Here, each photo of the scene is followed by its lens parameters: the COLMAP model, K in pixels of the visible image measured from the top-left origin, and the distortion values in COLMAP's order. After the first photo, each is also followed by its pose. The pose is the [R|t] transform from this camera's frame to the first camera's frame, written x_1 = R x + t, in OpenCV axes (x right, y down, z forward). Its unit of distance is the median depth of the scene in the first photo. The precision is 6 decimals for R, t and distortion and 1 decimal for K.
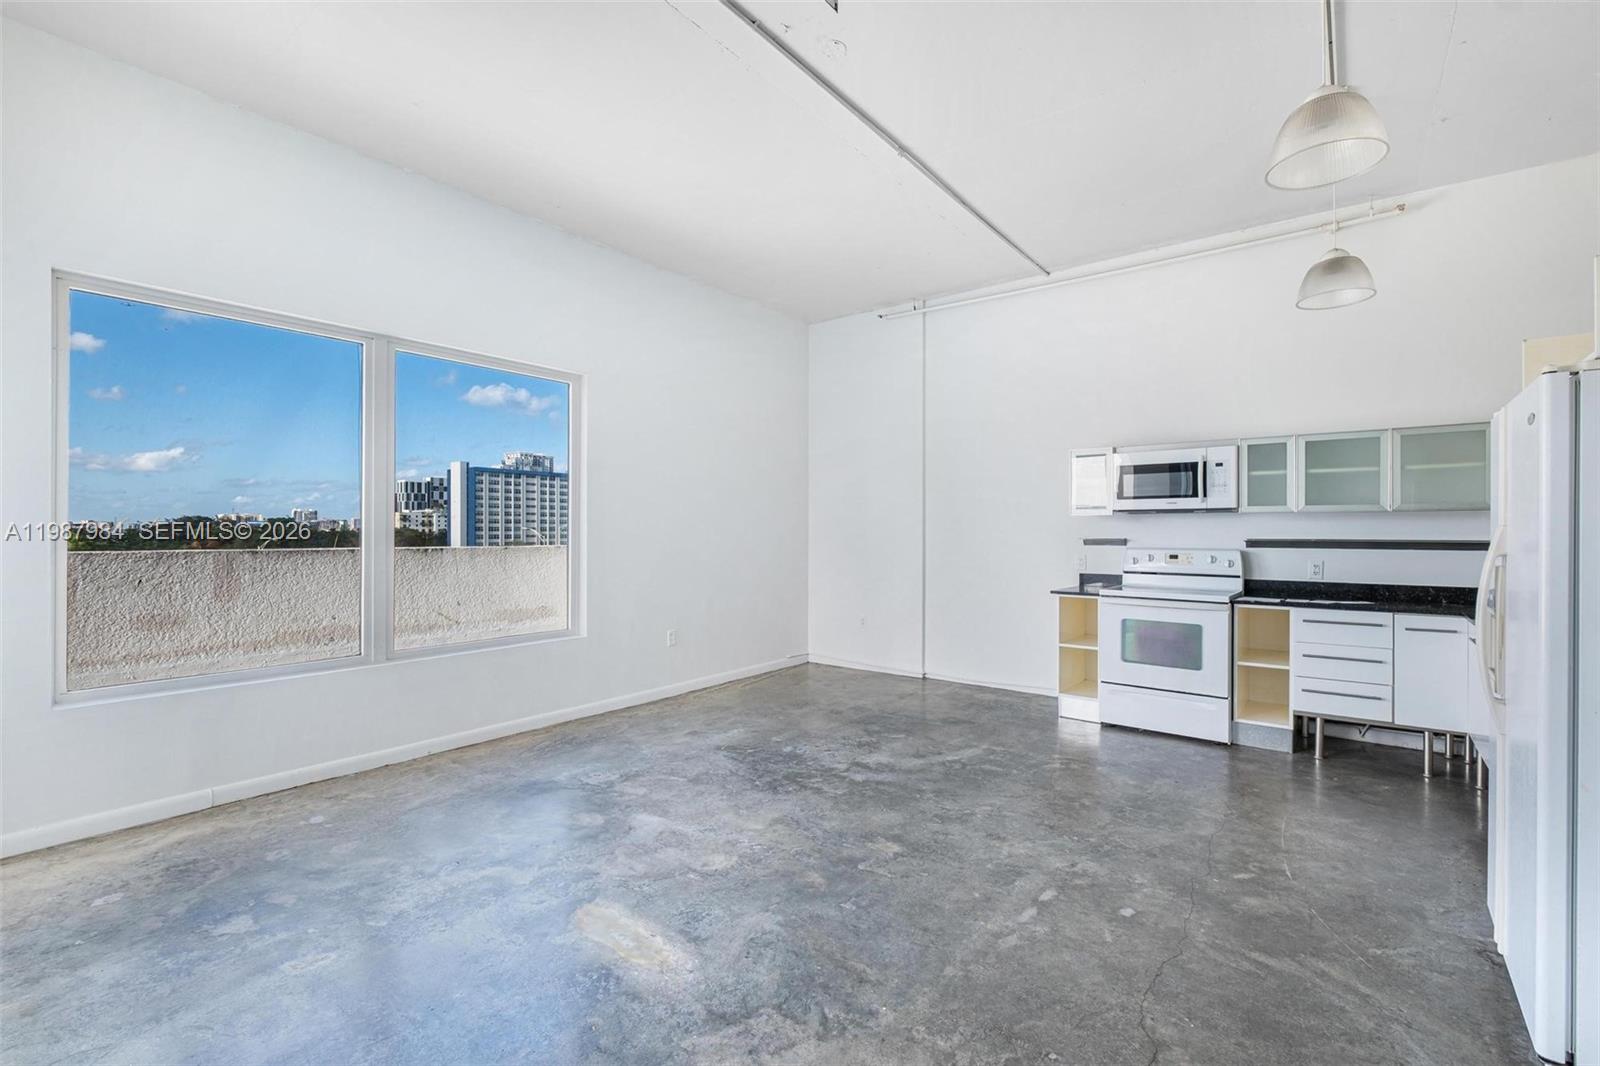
lens RADIAL K [[697.1, 0, 816.5], [0, 697.1, 528.5], [0, 0, 1]] dist [0.002244, -0.004199]
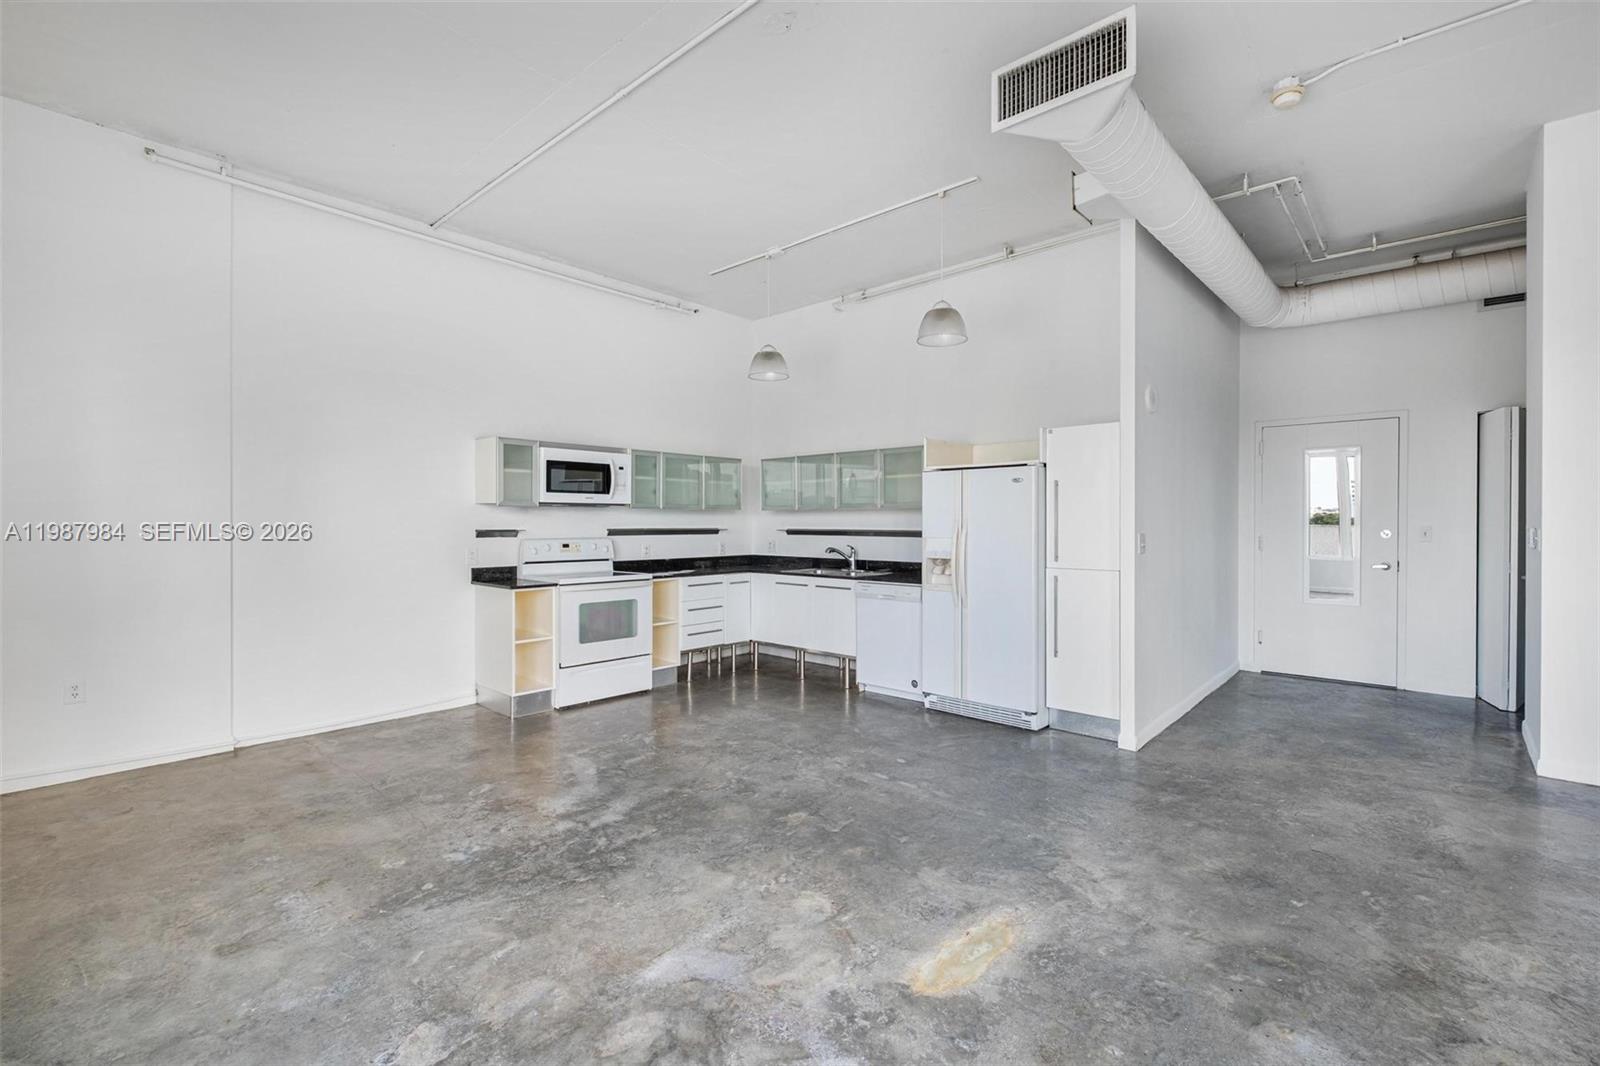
lens RADIAL K [[697.1, 0, 809.3], [0, 697.1, 526.7], [0, 0, 1]] dist [0.002244, -0.004199]
pose [[0.084094, -0.007165, 0.996432, -0.632572], [-0.002719, 0.999969, 0.007419, 0.001058], [-0.996454, -0.003333, 0.084071, 0.586875]]
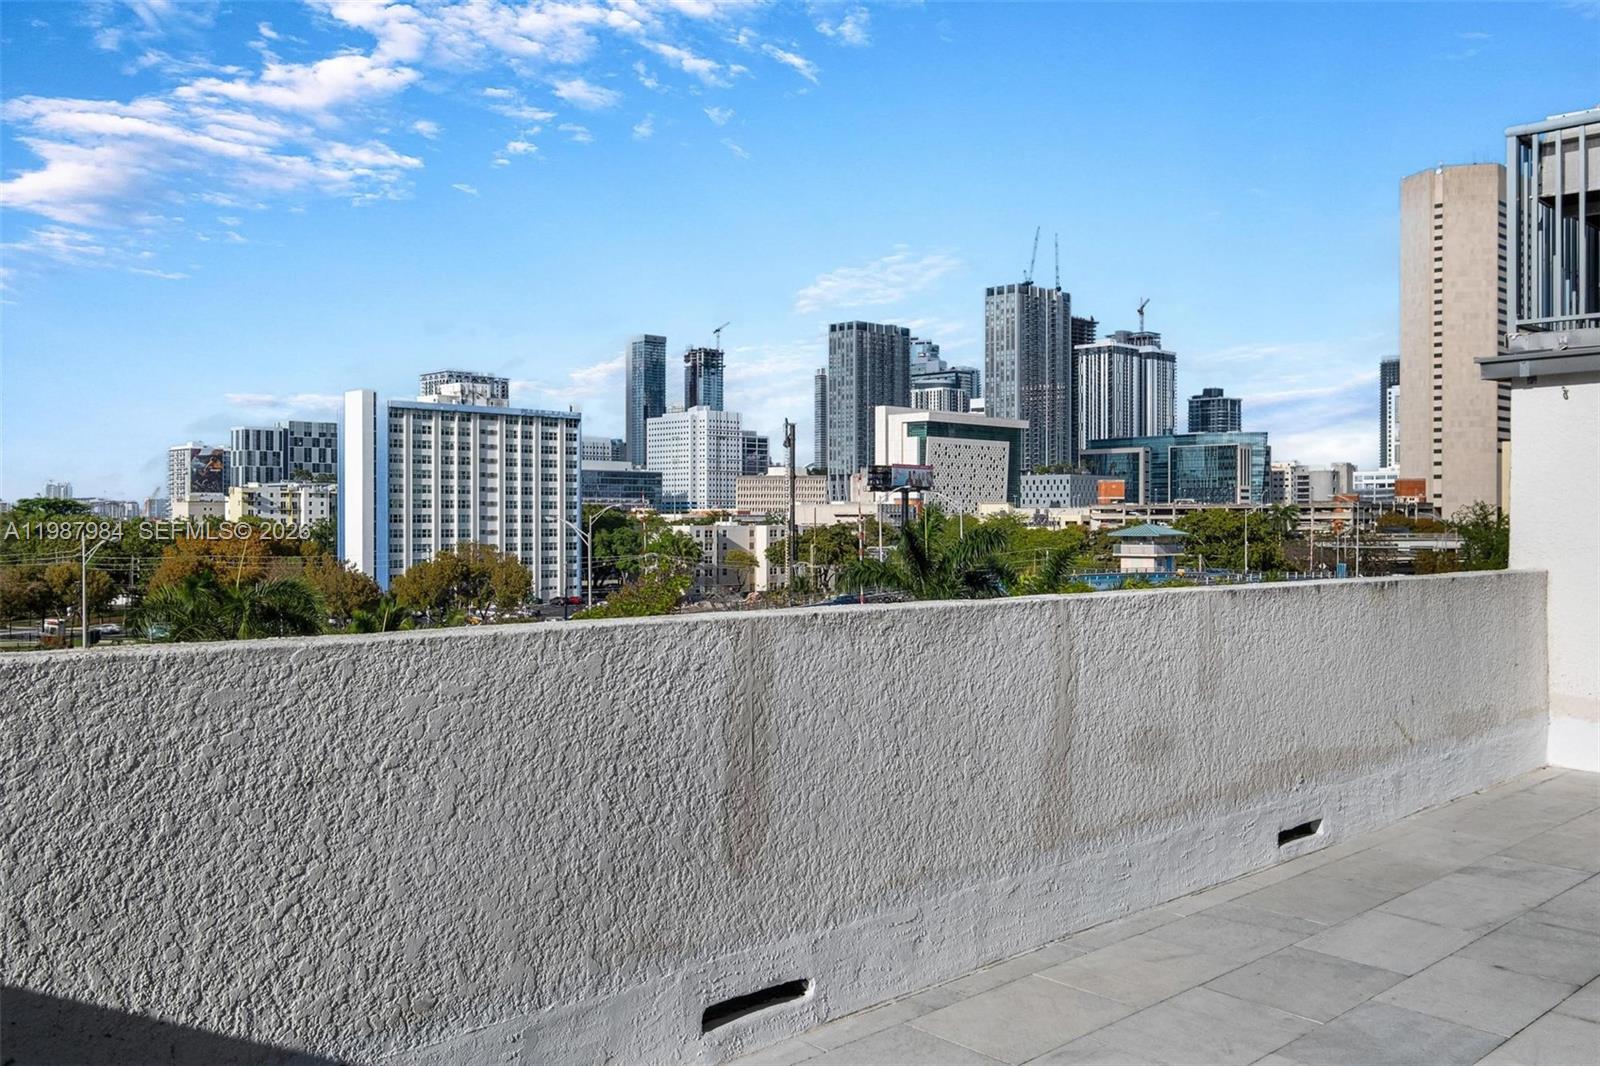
lens RADIAL K [[1408.4, 0, 824.1], [0, 1408.4, 493.6], [0, 0, 1]] dist [0.008340, -0.019242]
pose [[0.990486, -0.002103, -0.137601, -1.274390], [-0.000255, 0.999853, -0.017117, -0.022184], [0.137617, 0.016989, 0.990340, 0.034176]]
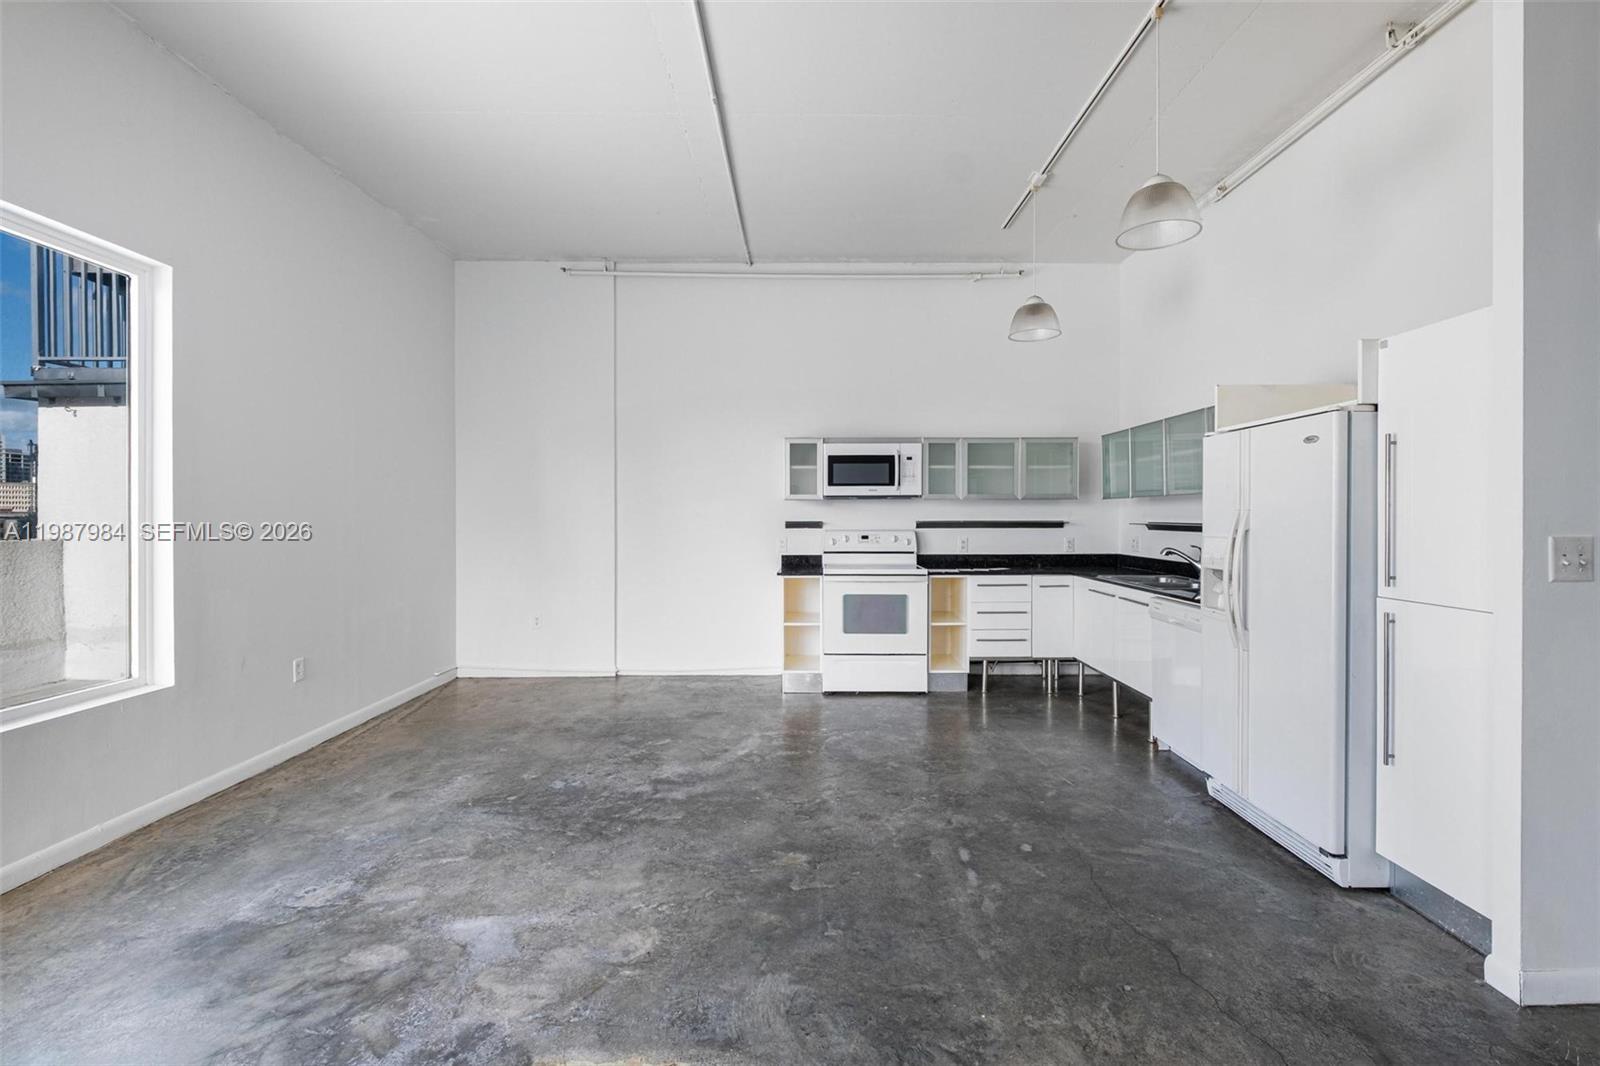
lens RADIAL K [[697.1, 0, 807.7], [0, 697.1, 522.2], [0, 0, 1]] dist [0.002244, -0.004199]
pose [[0.792935, -0.009792, 0.609228, -0.289021], [0.002068, 0.999908, 0.013380, 0.000382], [-0.609303, -0.009349, 0.792882, 0.172564]]
